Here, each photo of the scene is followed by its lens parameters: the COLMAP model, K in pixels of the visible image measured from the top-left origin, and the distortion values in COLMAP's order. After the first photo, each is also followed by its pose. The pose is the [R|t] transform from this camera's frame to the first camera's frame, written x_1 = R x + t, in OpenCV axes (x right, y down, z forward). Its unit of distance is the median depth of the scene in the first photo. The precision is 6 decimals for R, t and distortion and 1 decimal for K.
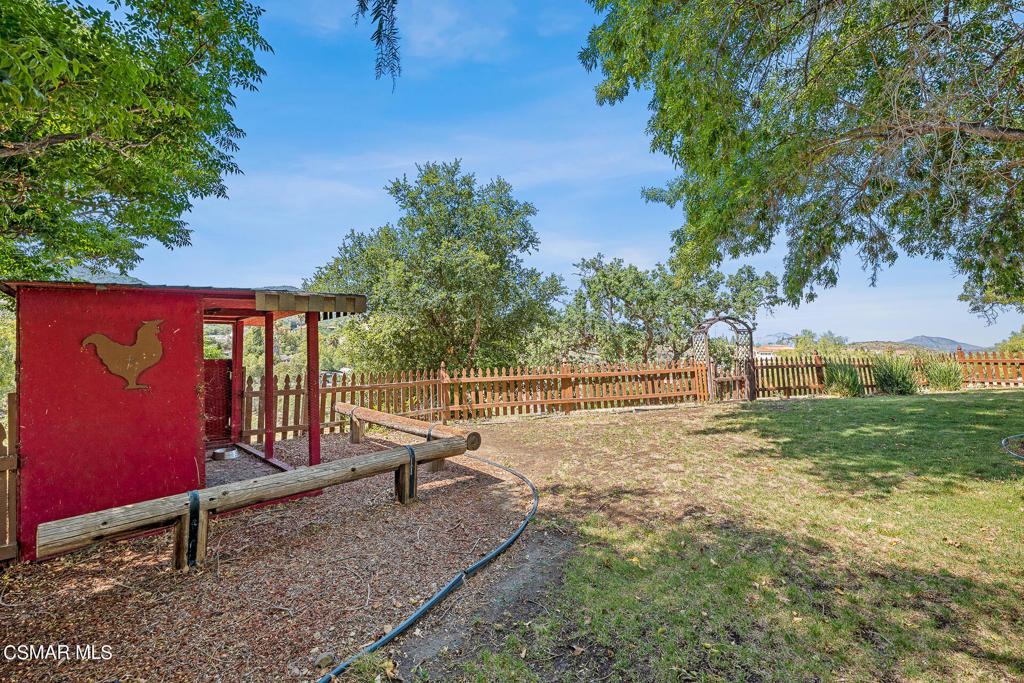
lens RADIAL K [[424.1, 0, 510.9], [0, 424.1, 341.1], [0, 0, 1]] dist [0.001027, -0.000043]
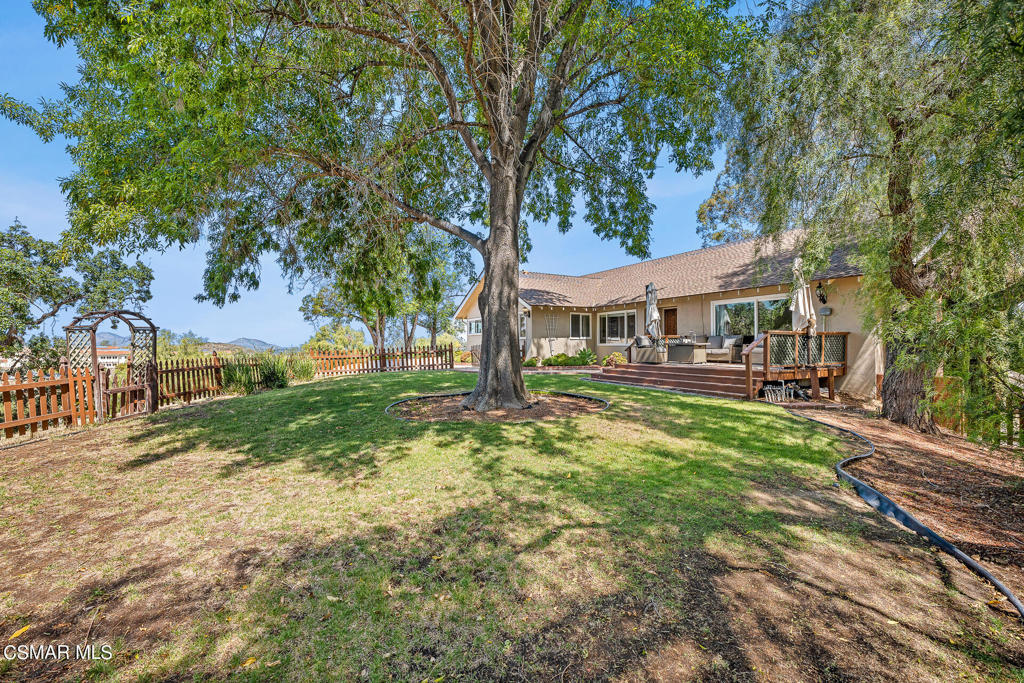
lens RADIAL K [[431.2, 0, 493.3], [0, 431.2, 346.7], [0, 0, 1]] dist [0.000689, 0.000197]
pose [[0.274859, -0.006521, 0.961463, -0.071153], [-0.003564, 0.999963, 0.007801, 0.000600], [-0.961478, -0.005571, 0.274825, 0.119244]]
